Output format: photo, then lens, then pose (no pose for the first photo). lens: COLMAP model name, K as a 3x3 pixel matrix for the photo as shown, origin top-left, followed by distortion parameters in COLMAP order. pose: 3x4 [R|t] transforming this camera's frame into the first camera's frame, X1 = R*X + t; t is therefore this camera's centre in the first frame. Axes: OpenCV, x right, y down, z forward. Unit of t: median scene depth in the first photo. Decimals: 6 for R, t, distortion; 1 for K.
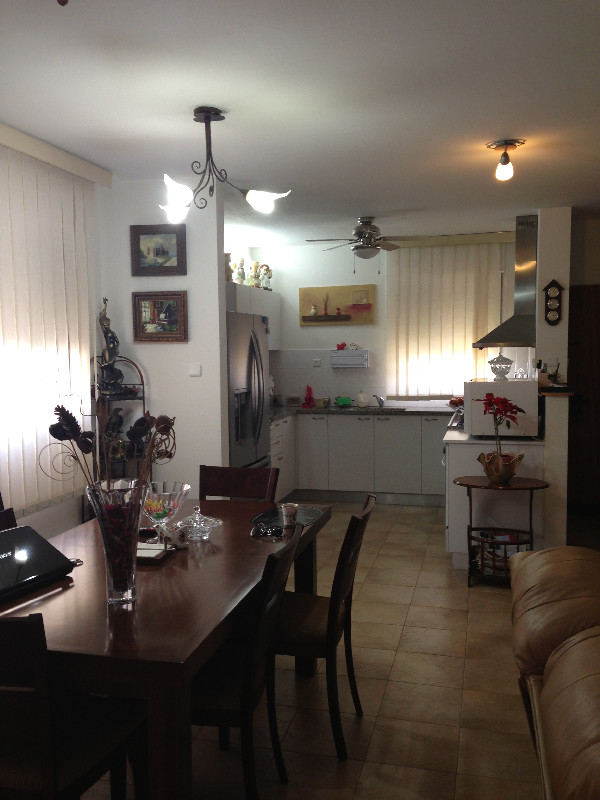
lens RADIAL K [[757.8, 0, 299.7], [0, 757.8, 398.7], [0, 0, 1]] dist [0.146673, 0.000000]
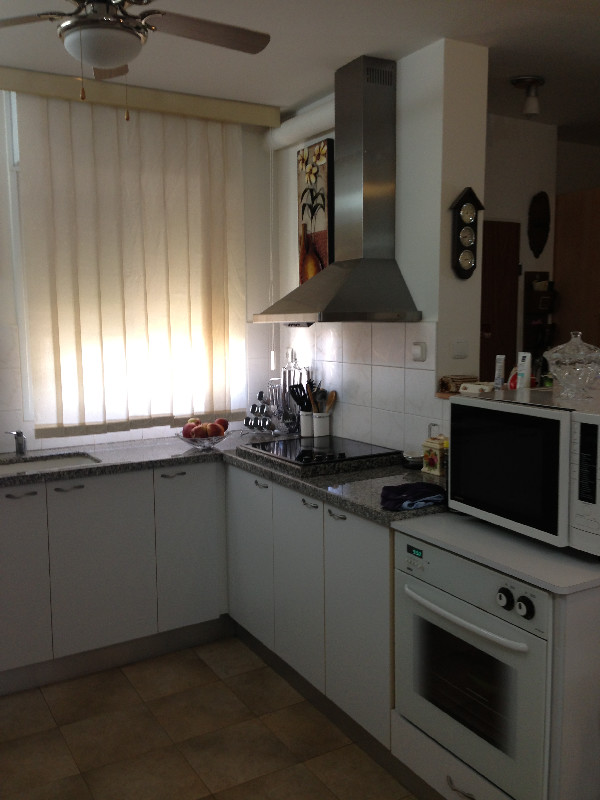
lens RADIAL K [[757.8, 0, 299.1], [0, 757.8, 407.6], [0, 0, 1]] dist [0.146673, 0.000000]
pose [[0.730469, -0.094014, 0.676444, -0.087863], [0.057487, 0.995429, 0.076269, -0.044756], [-0.680522, -0.016825, 0.732534, 0.565215]]
